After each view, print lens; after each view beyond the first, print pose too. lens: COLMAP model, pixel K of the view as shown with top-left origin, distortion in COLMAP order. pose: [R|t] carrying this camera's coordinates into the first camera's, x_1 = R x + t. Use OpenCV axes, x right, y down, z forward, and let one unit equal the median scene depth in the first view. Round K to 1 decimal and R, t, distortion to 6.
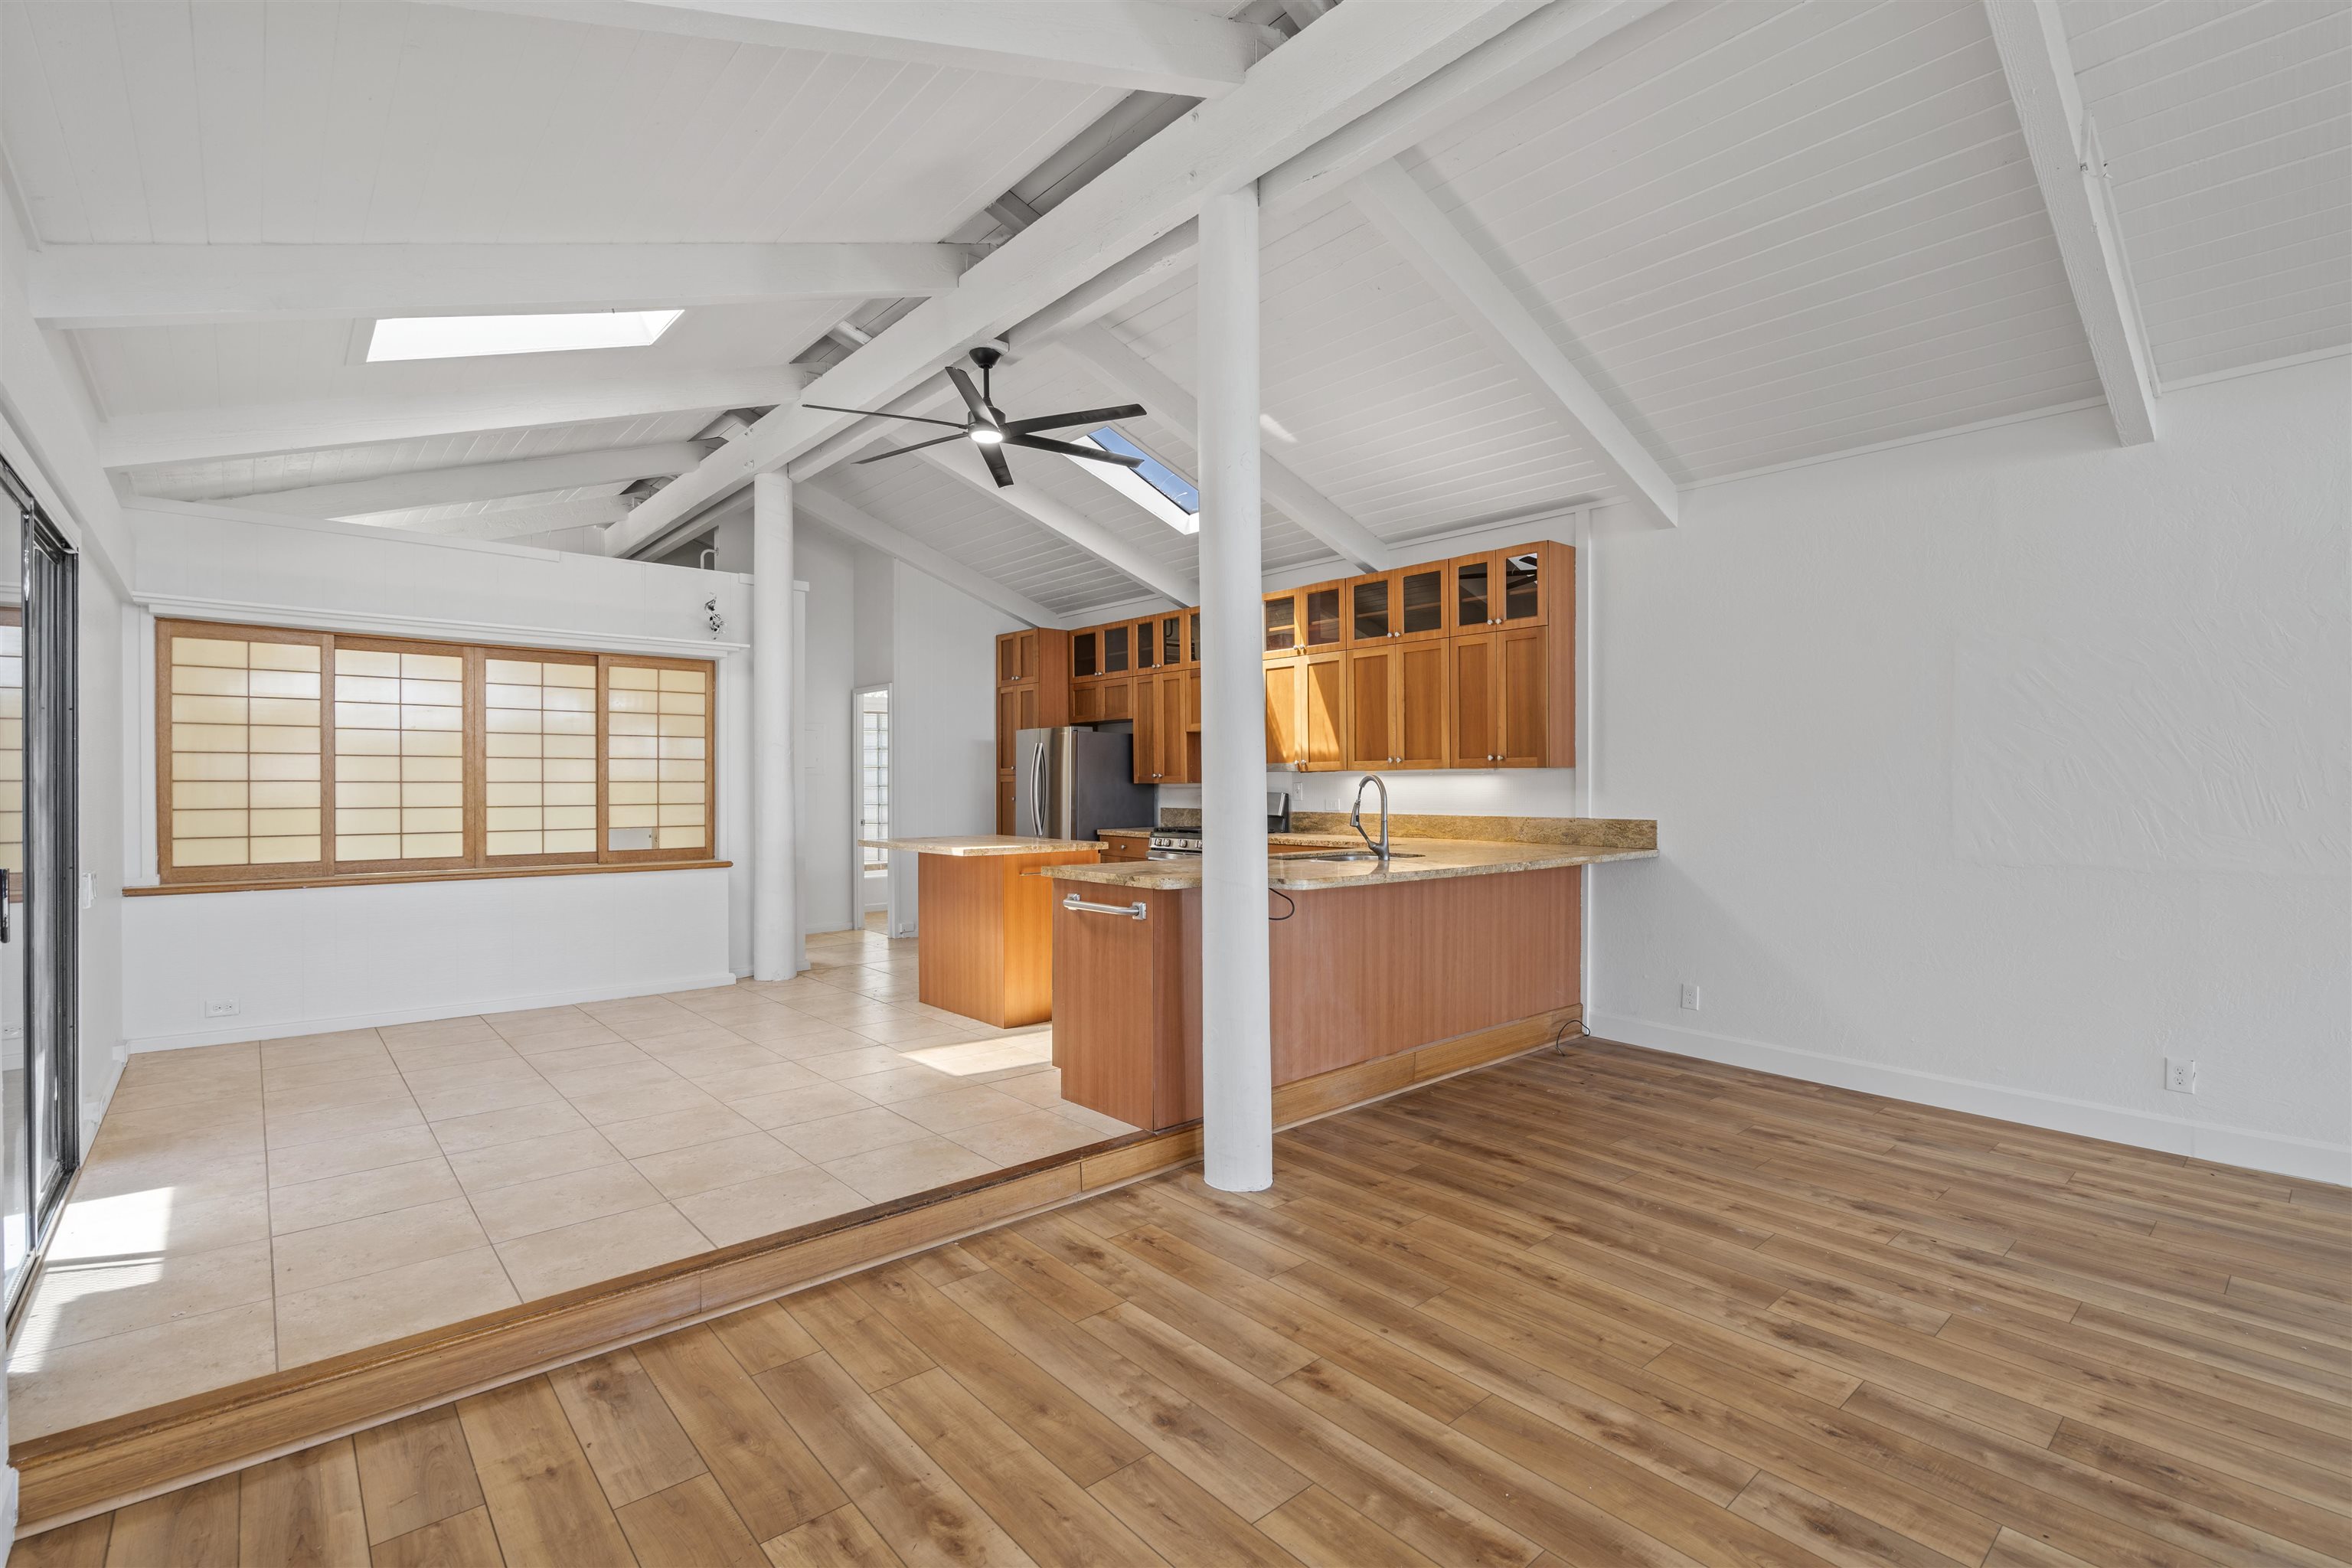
lens RADIAL K [[1065.9, 0, 1166.0], [0, 1065.9, 783.8], [0, 0, 1]] dist [-0.006588, 0.003125]
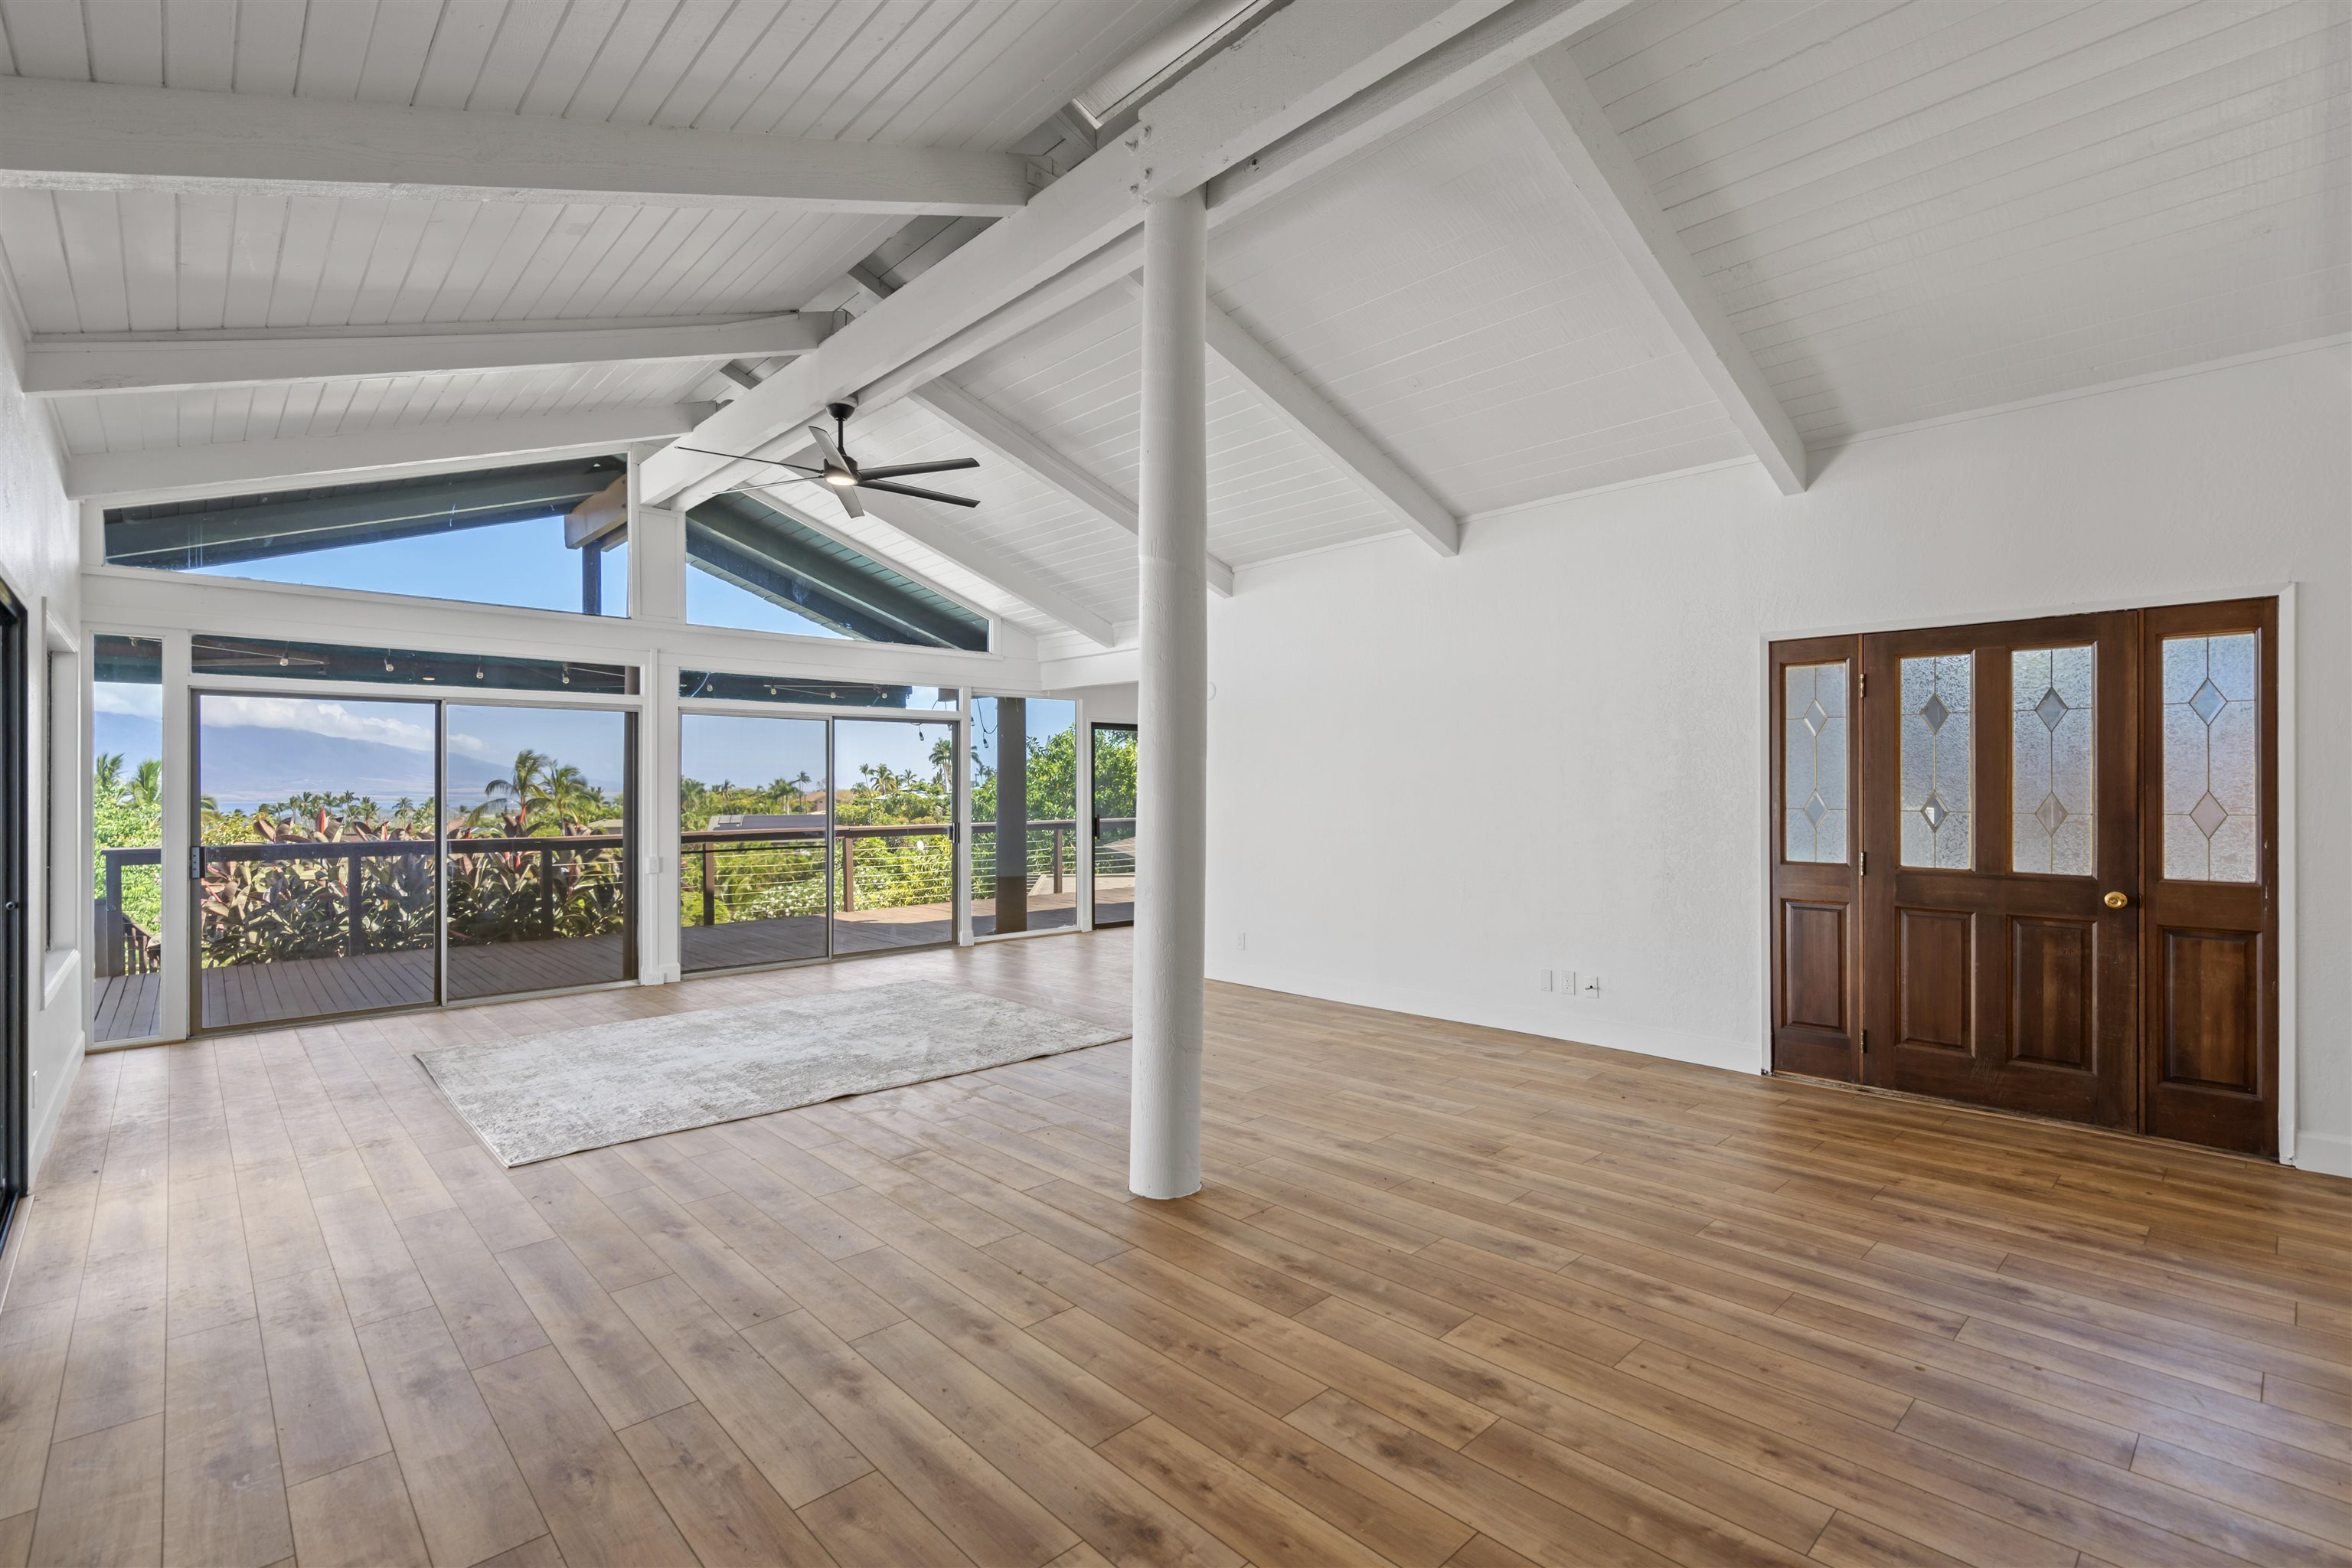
lens RADIAL K [[1065.9, 0, 1181.3], [0, 1065.9, 788.9], [0, 0, 1]] dist [-0.006588, 0.003125]
pose [[-0.999168, 0.005163, -0.040454, 0.386893], [0.004780, 0.999943, 0.009560, -0.000643], [0.040501, 0.009359, -0.999136, 0.830889]]
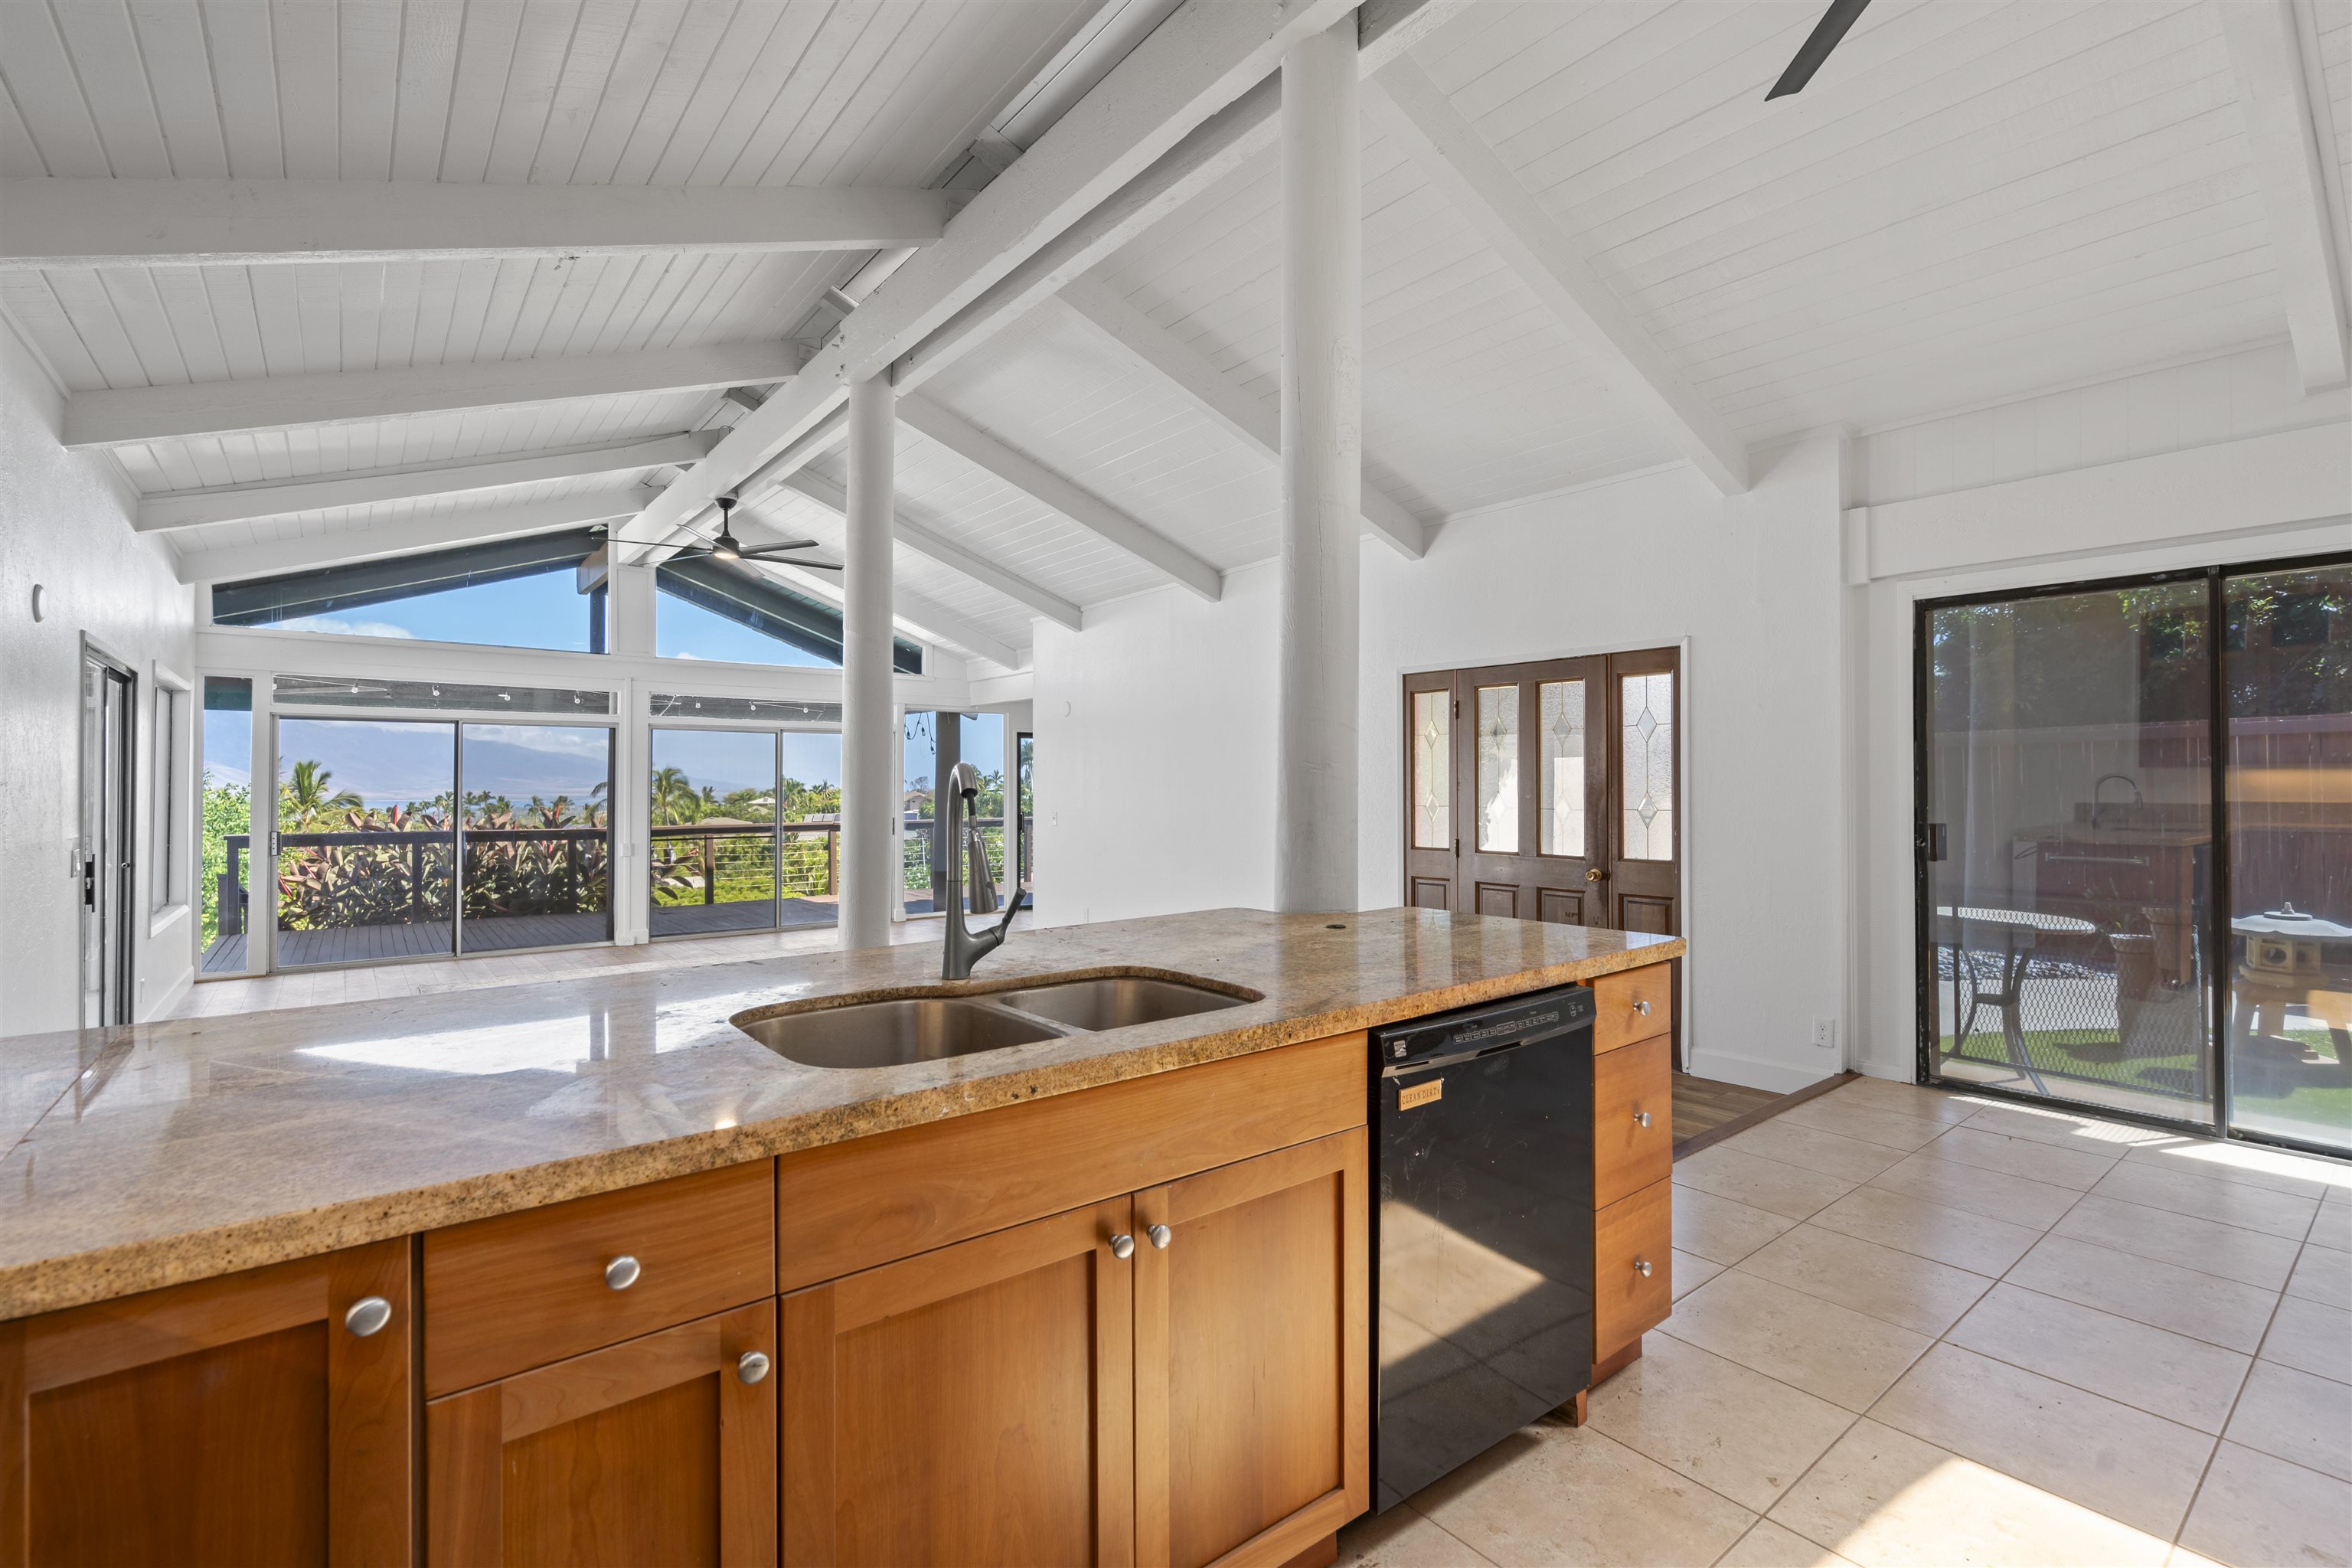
lens RADIAL K [[1065.9, 0, 1180.1], [0, 1065.9, 770.7], [0, 0, 1]] dist [-0.006588, 0.003125]
pose [[-0.998922, 0.004347, 0.046220, 0.073995], [0.003962, 0.999957, -0.008418, -0.001491], [-0.046254, -0.008226, -0.998896, 1.078871]]
